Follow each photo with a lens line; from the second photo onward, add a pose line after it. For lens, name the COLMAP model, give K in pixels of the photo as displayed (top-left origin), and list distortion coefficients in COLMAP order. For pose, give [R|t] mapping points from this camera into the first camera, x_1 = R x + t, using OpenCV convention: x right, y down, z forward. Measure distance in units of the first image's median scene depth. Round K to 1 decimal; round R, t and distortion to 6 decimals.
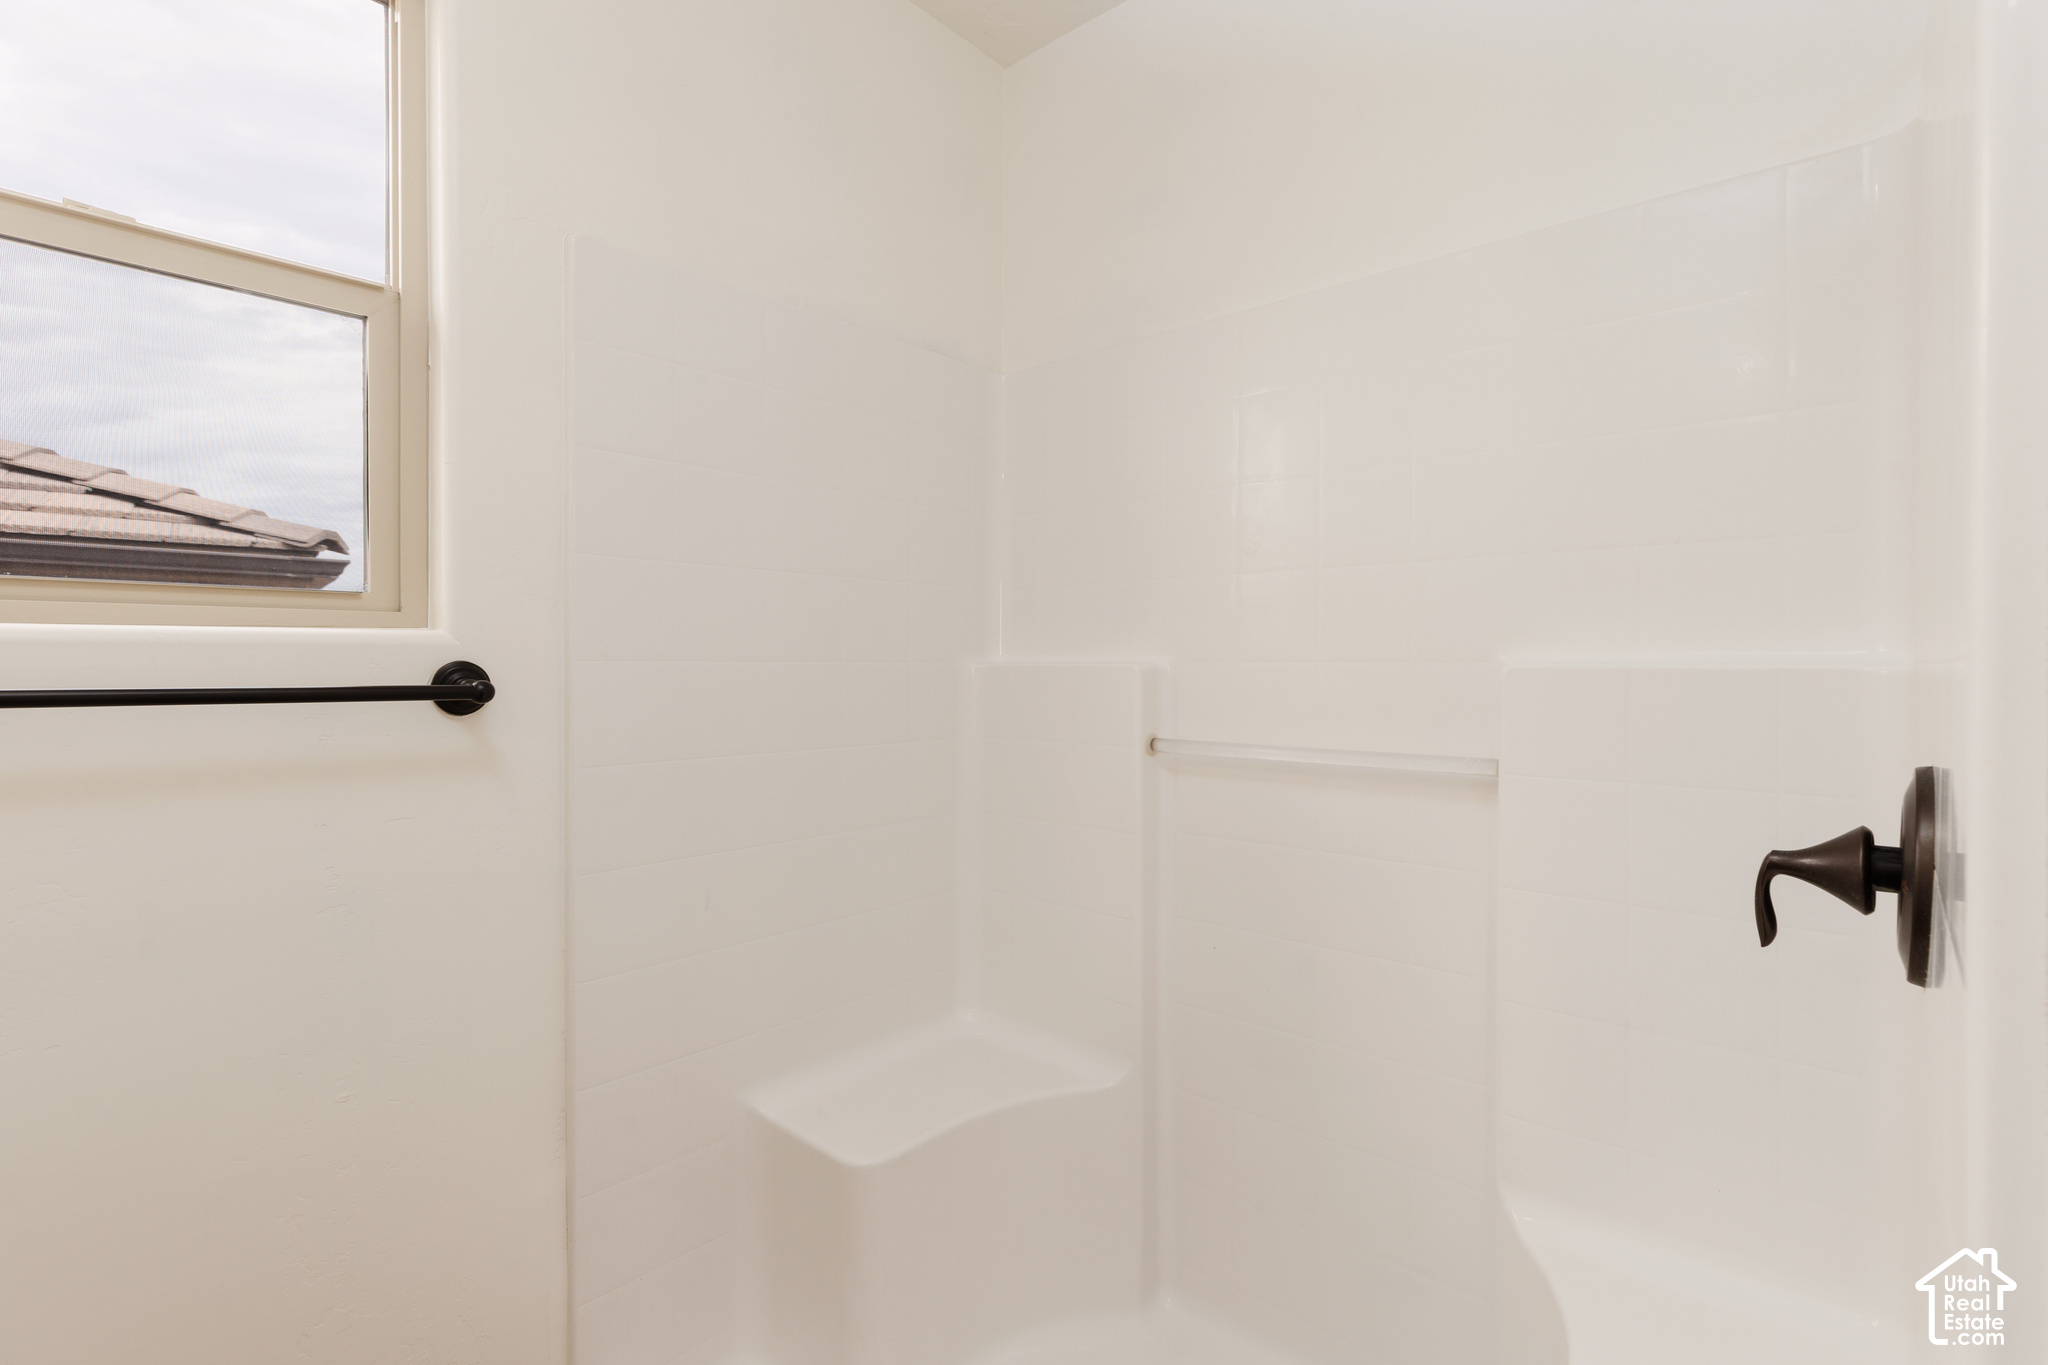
lens RADIAL K [[934.1, 0, 1026.4], [0, 934.1, 670.3], [0, 0, 1]] dist [0.003042, -0.000195]
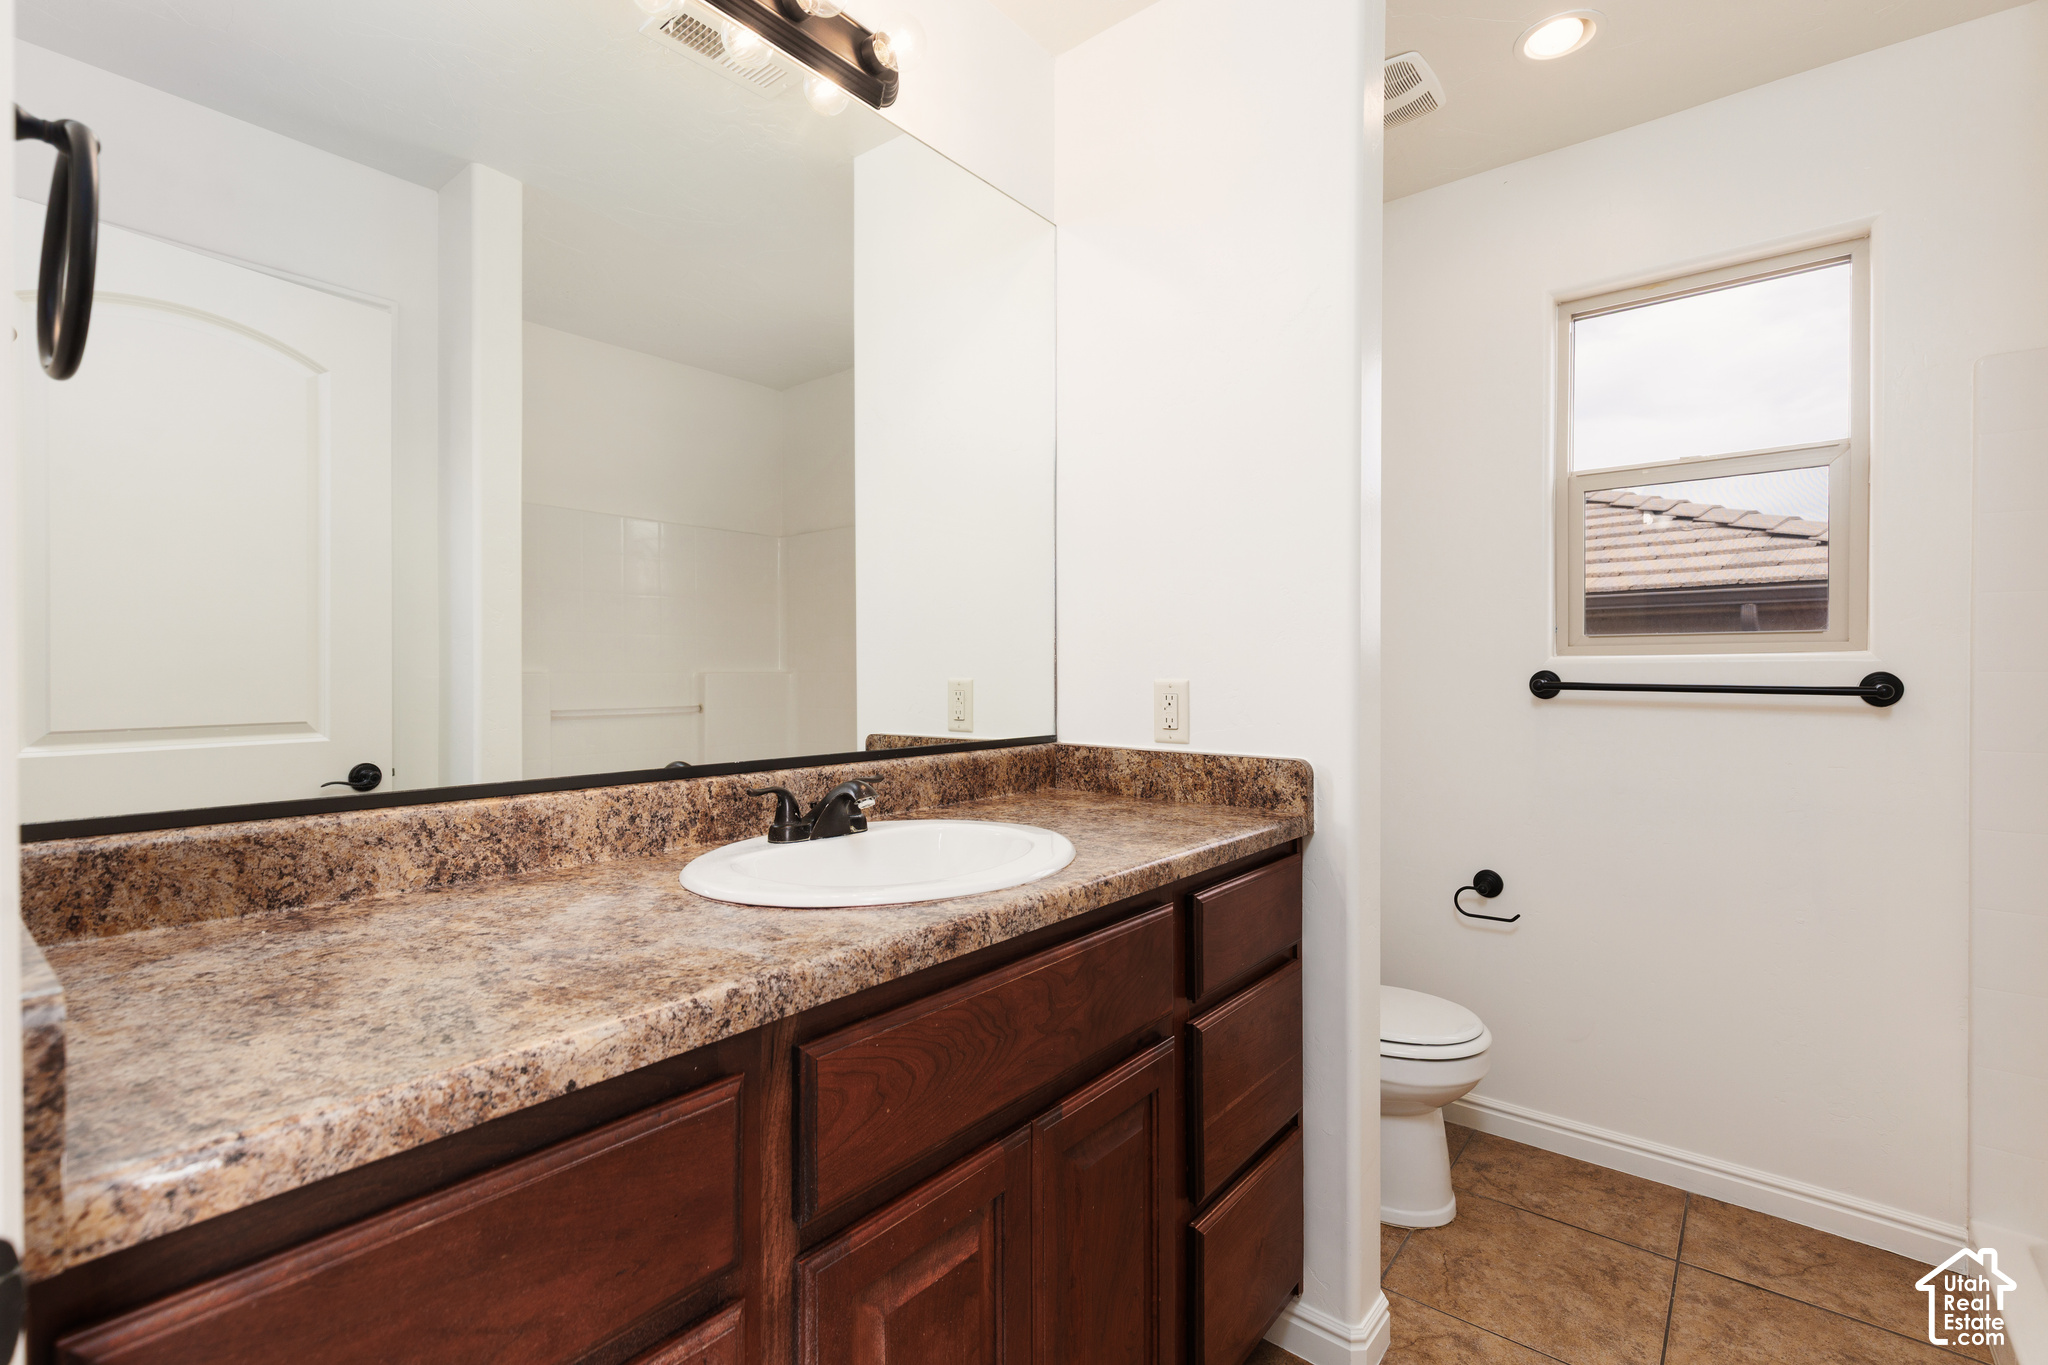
lens RADIAL K [[934.1, 0, 1026.4], [0, 934.1, 670.3], [0, 0, 1]] dist [0.003042, -0.000195]
pose [[0.017850, -0.001217, -0.999840, 0.876957], [-0.008943, 0.999959, -0.001377, 0.002573], [0.999801, 0.008967, 0.017839, -0.426073]]
